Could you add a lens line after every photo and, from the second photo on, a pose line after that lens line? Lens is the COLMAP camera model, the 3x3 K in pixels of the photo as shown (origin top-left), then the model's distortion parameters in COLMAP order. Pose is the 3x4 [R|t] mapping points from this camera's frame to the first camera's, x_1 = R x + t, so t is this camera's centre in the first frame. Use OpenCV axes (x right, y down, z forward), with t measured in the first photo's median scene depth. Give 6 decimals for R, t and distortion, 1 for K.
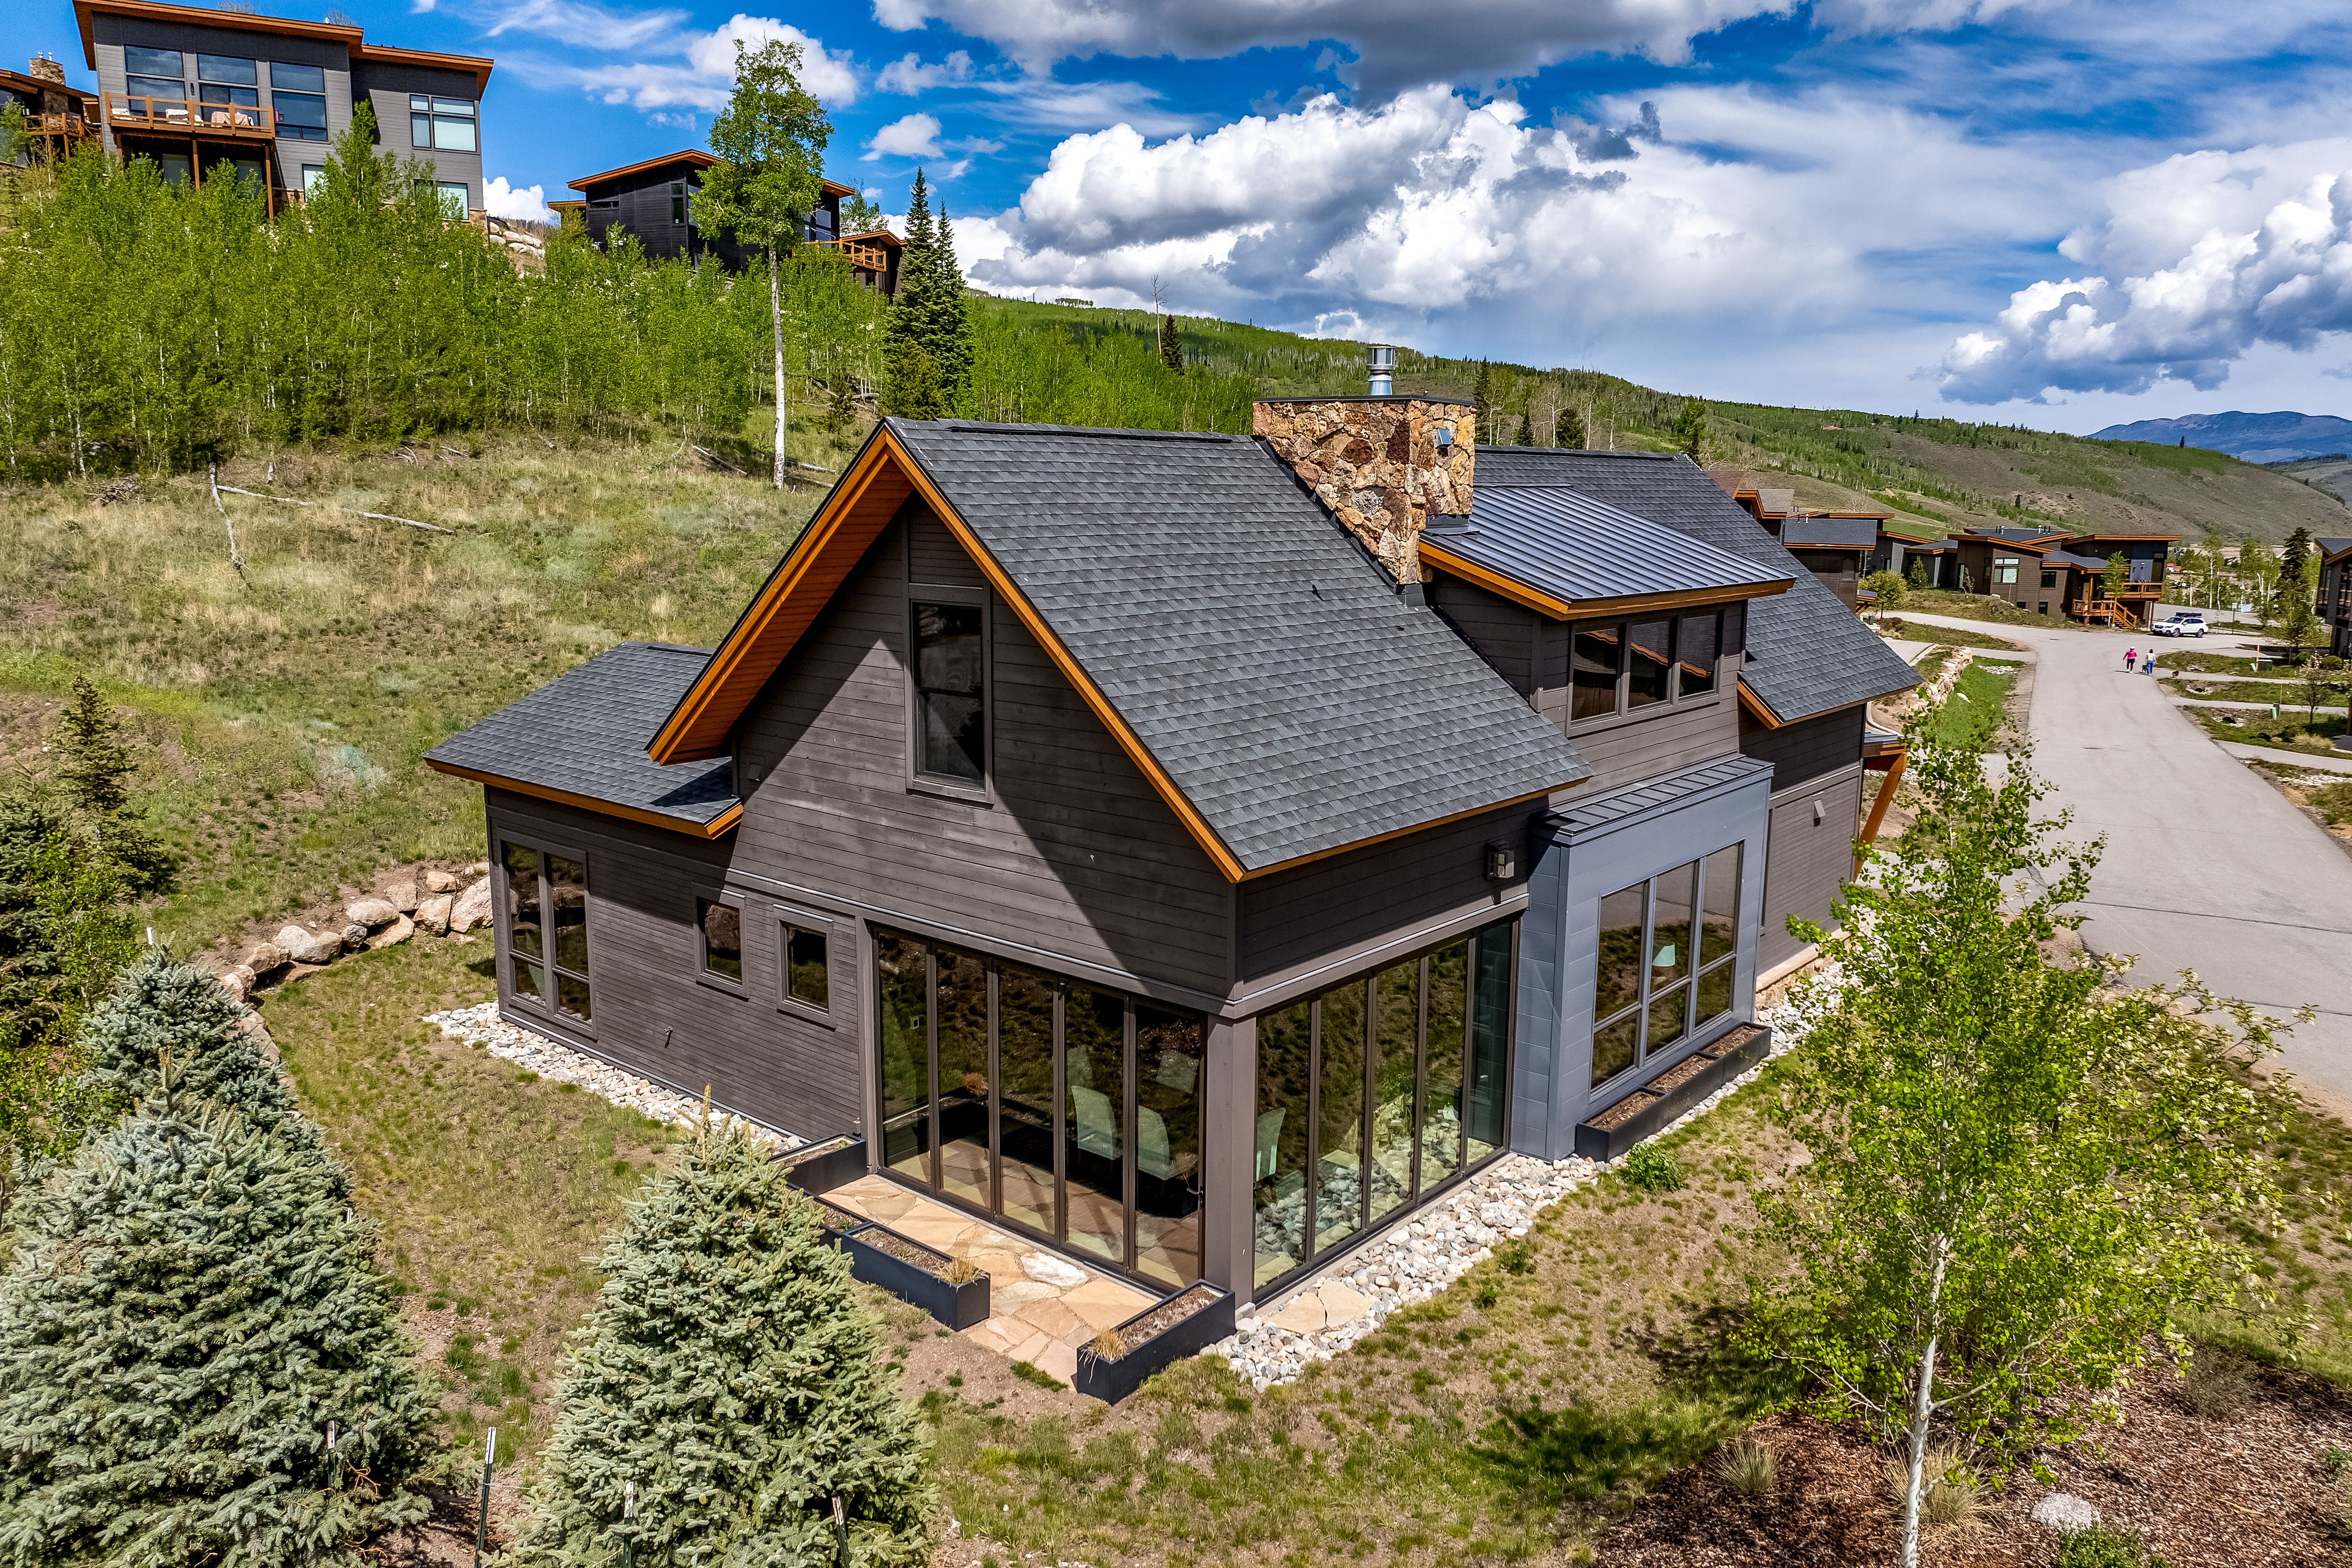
lens RADIAL K [[1654.5, 0, 1176.0], [0, 1654.5, 784.0], [0, 0, 1]] dist [-0.006290, -0.069335]
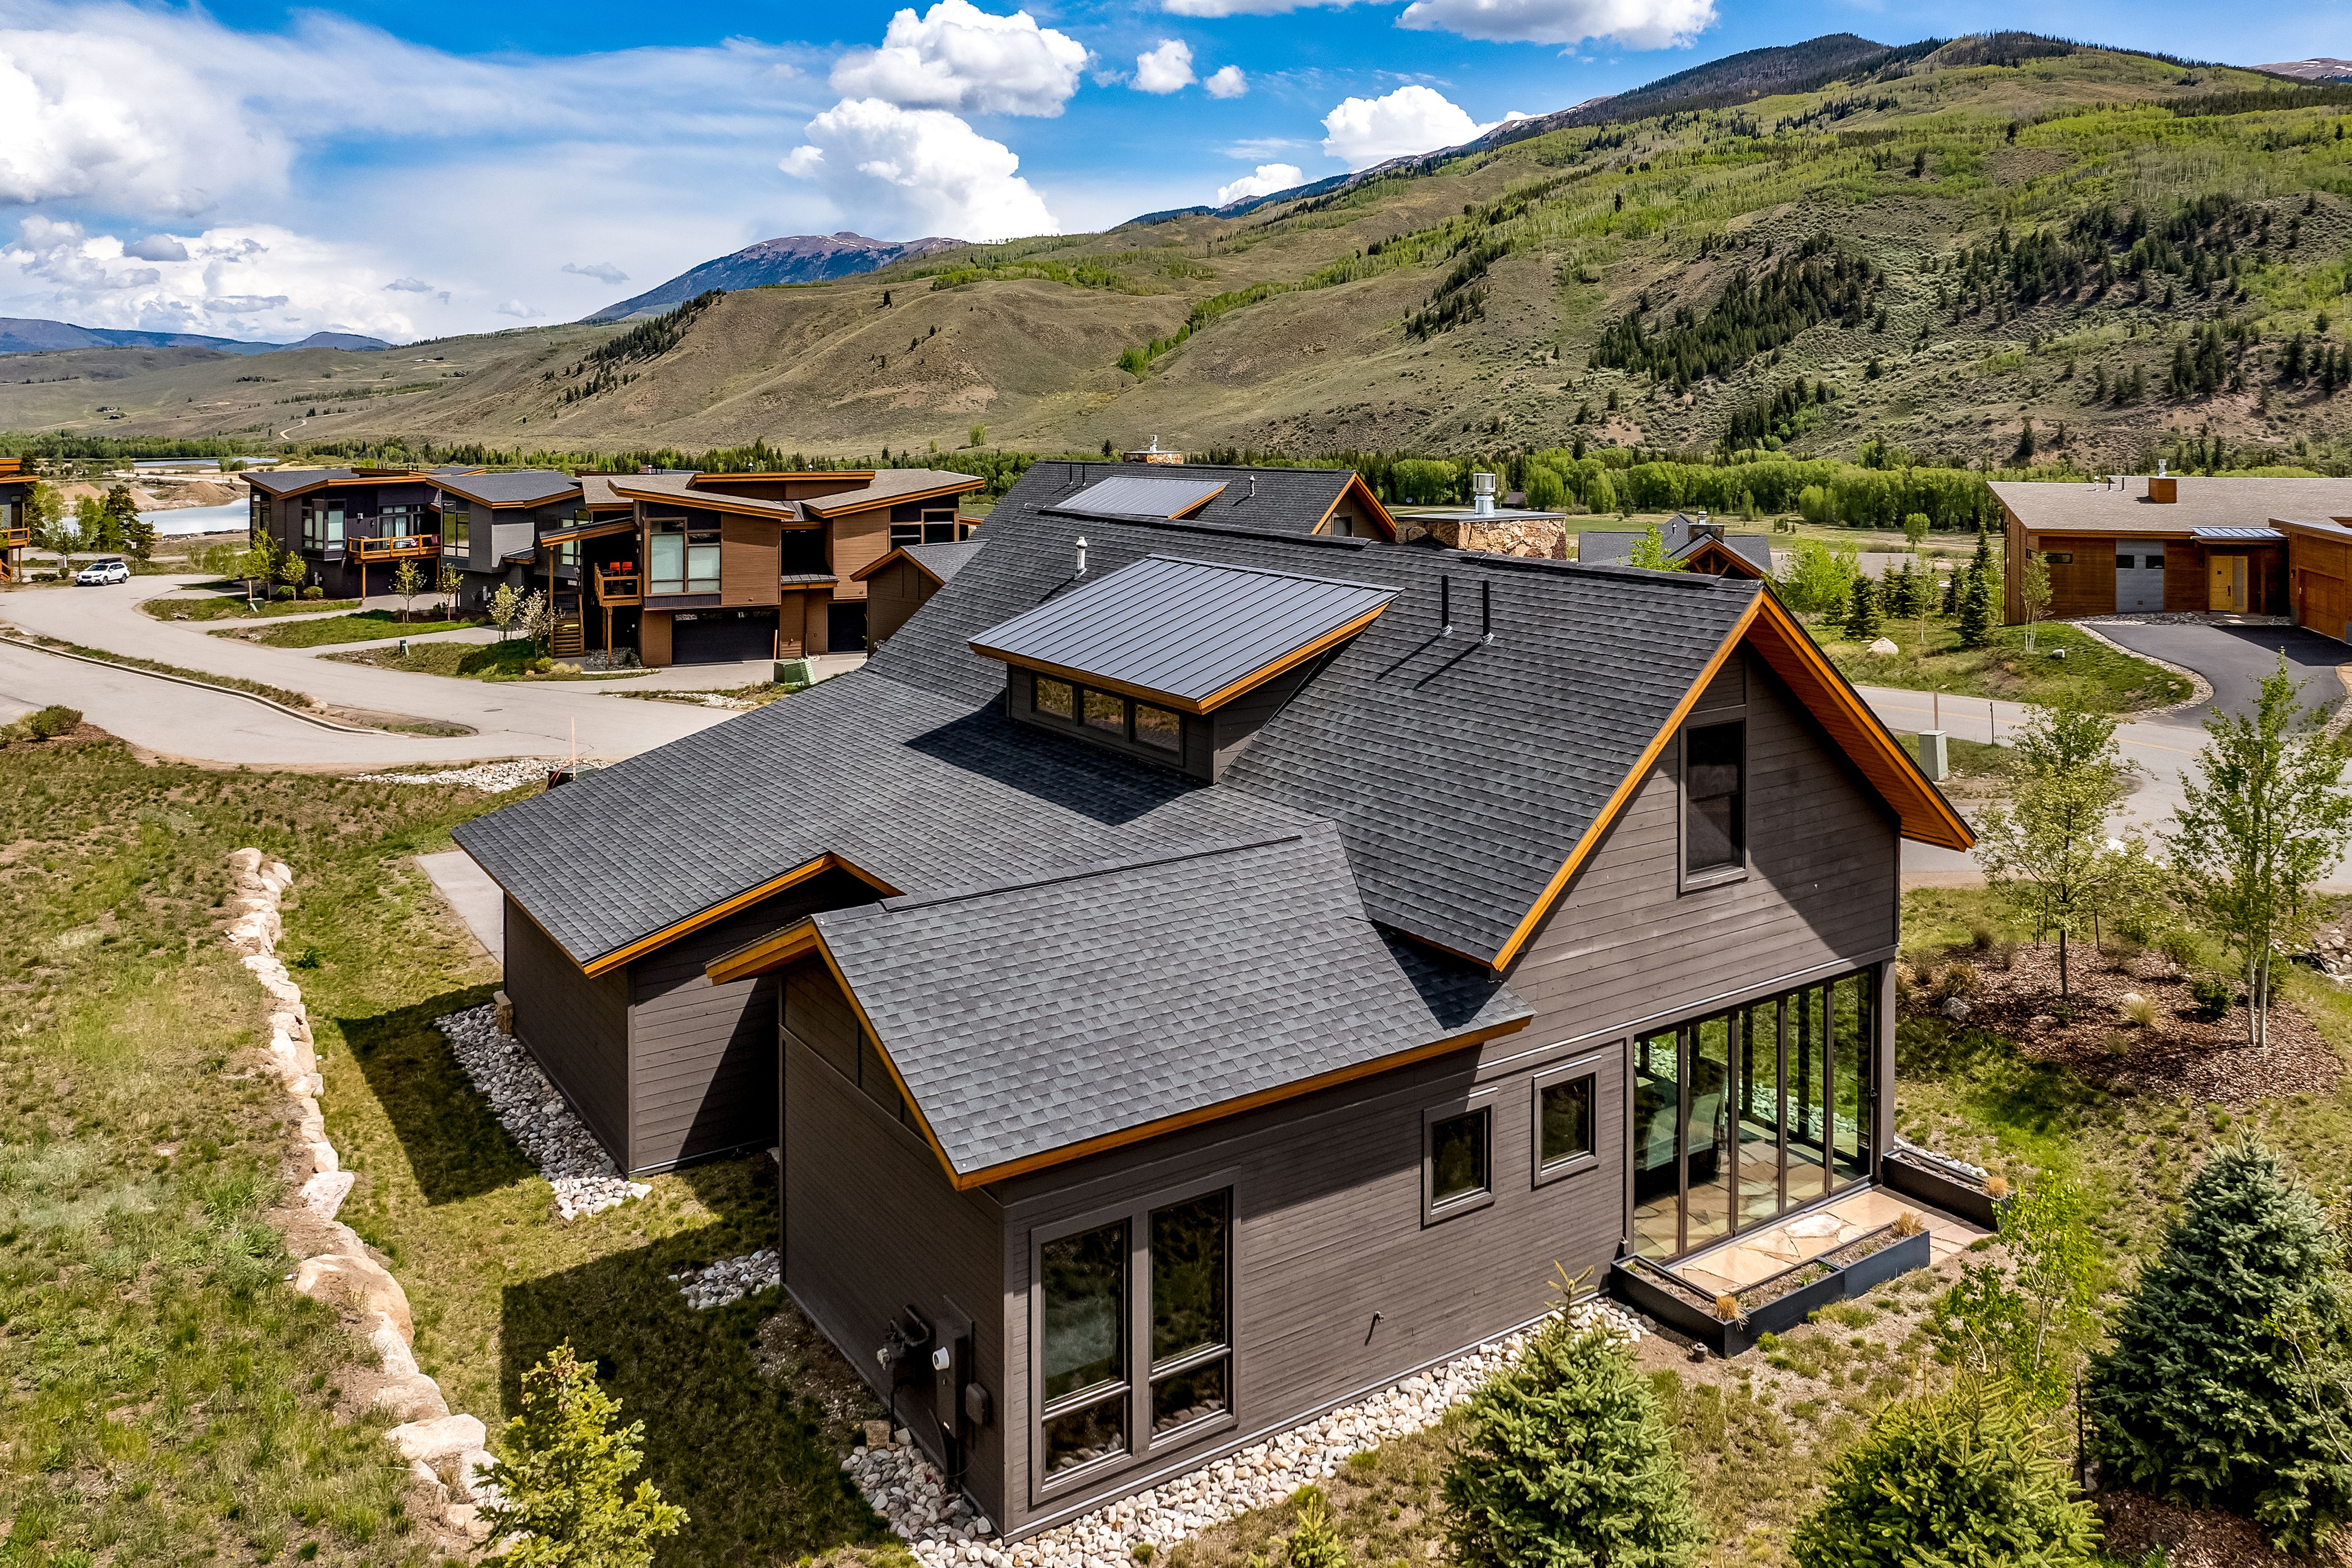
lens RADIAL K [[1743.7, 0, 1171.0], [0, 1743.7, 384.3], [0, 0, 1]] dist [-0.033157, -0.005229]
pose [[0.278845, -0.000418, 0.960336, -1.268609], [0.177827, 0.982729, -0.051206, -0.309850], [-0.943728, 0.185053, 0.274103, 0.840579]]
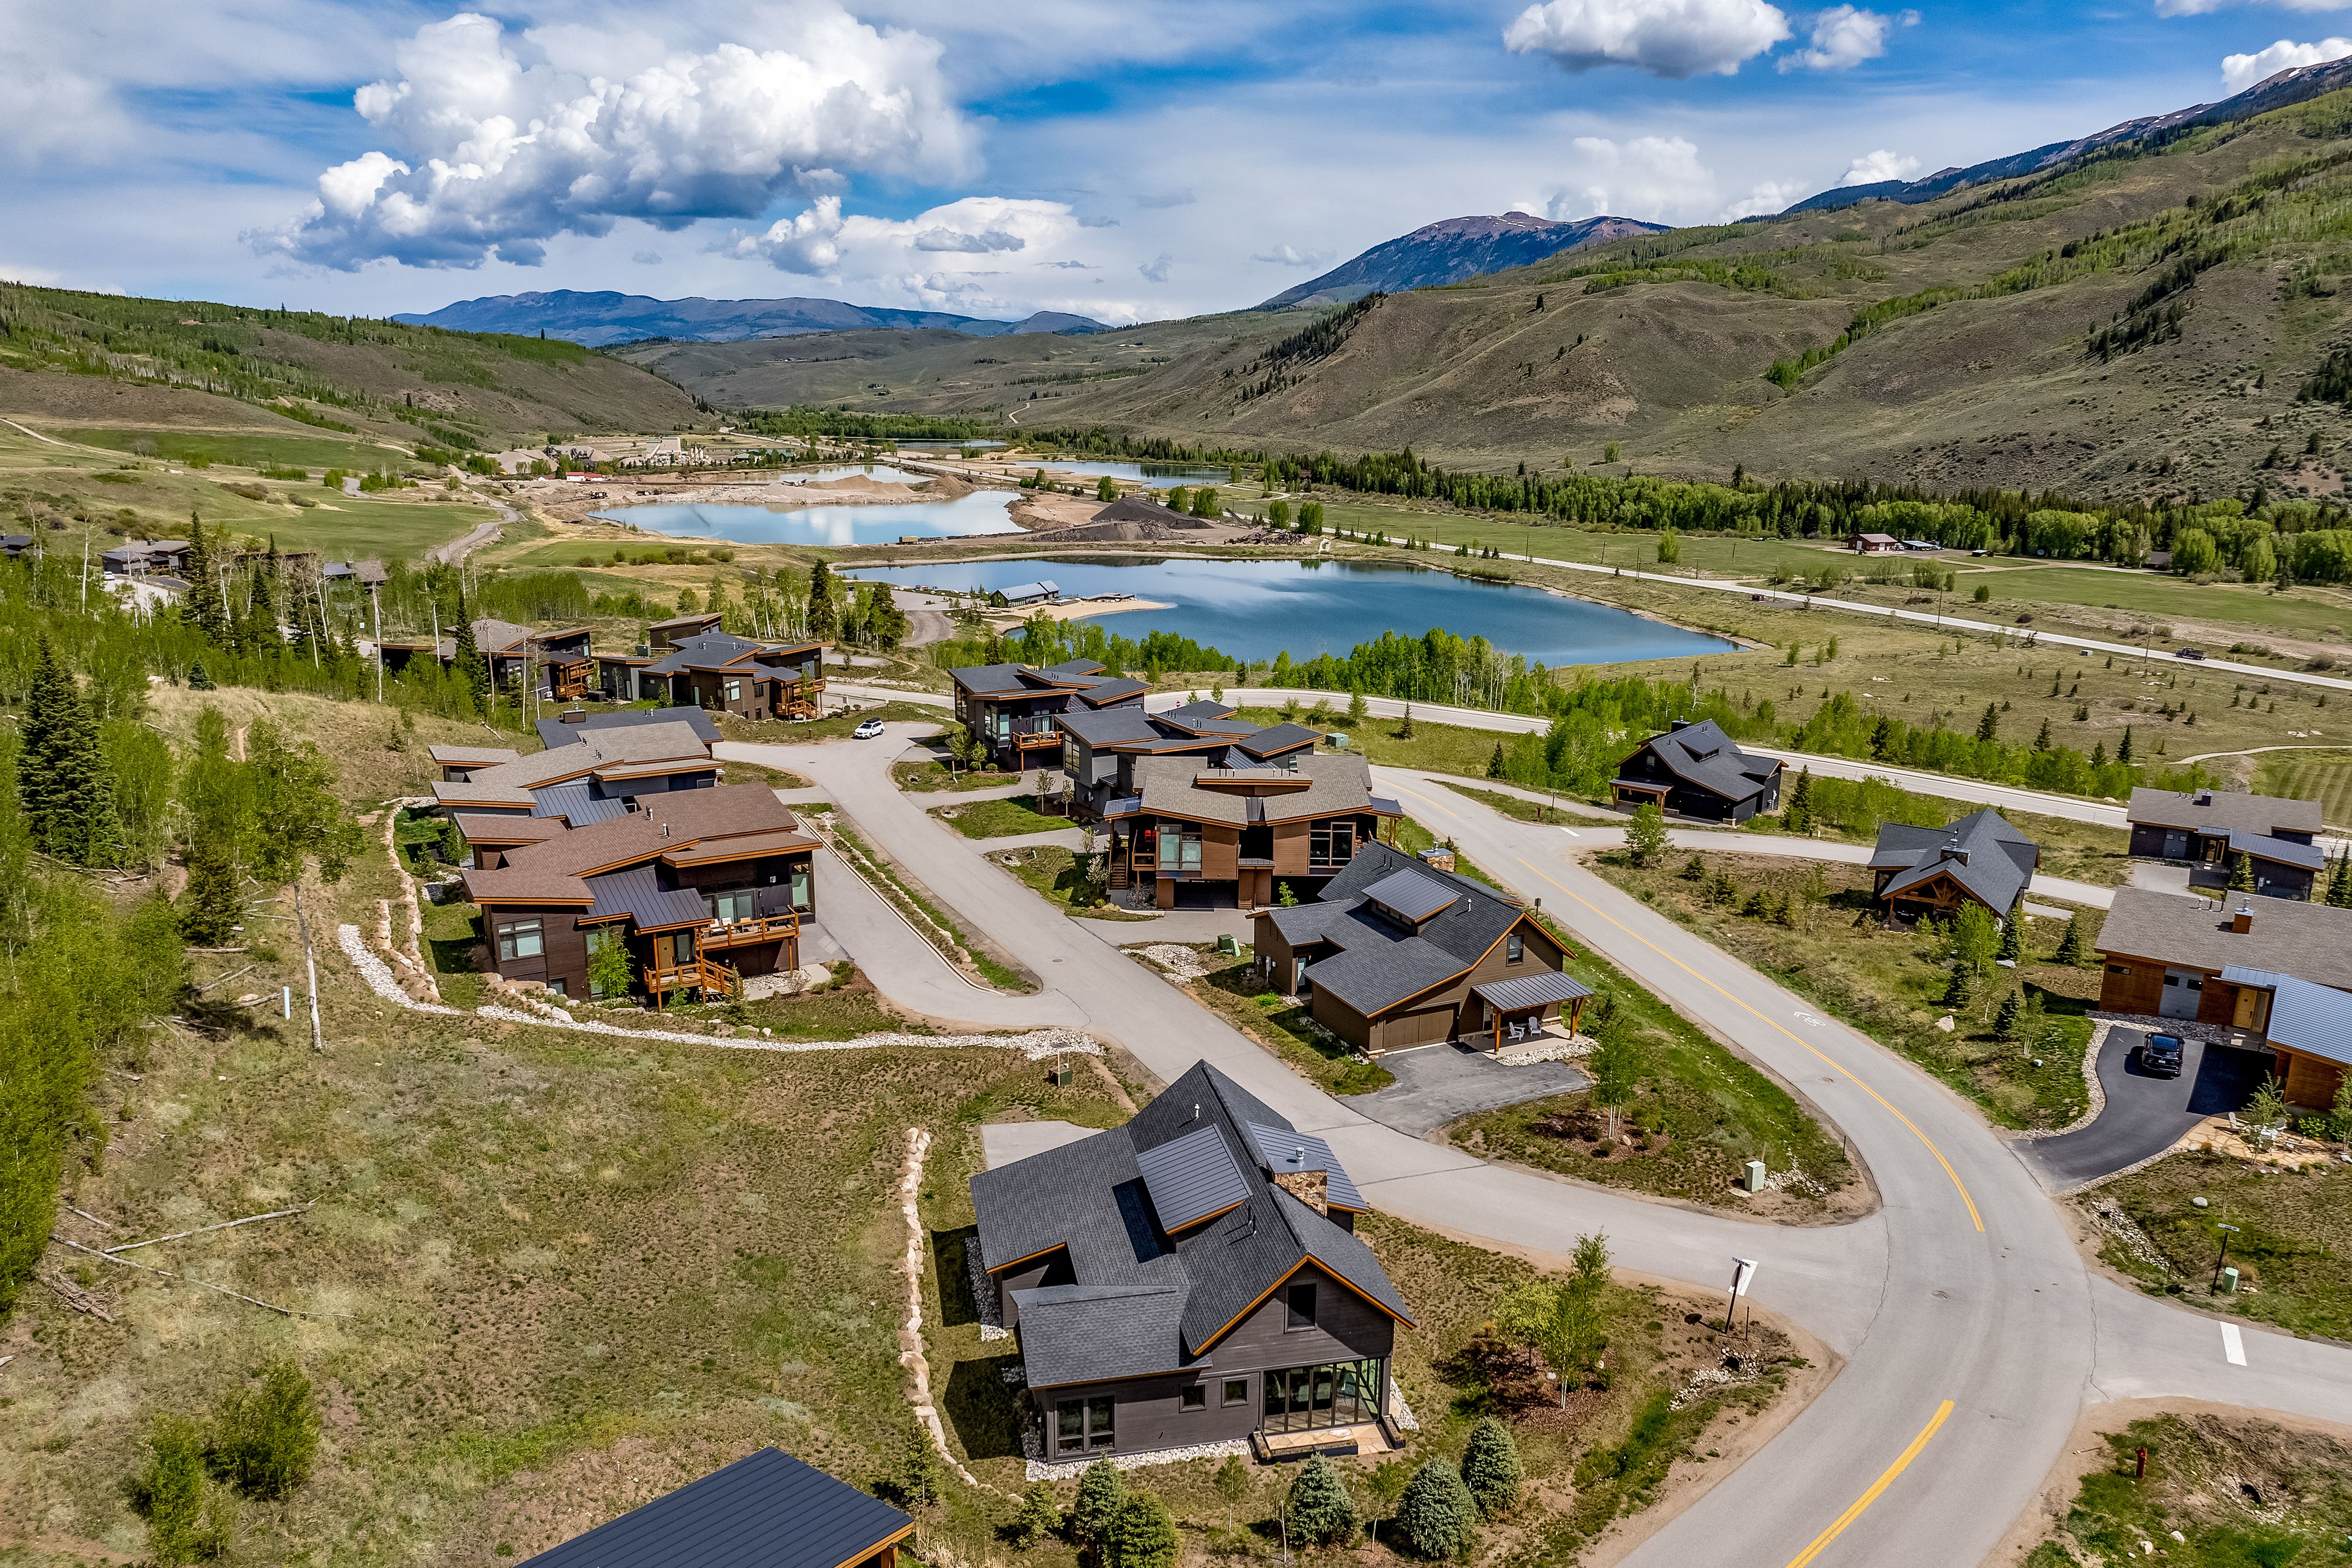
lens RADIAL K [[1661.9, 0, 1176.0], [0, 1661.9, 784.0], [0, 0, 1]] dist [-0.049596, 0.020811]
pose [[0.615283, -0.195998, 0.763552, -2.553434], [0.141743, 0.980318, 0.137422, -1.536250], [-0.775459, 0.023675, 0.630954, -1.018855]]
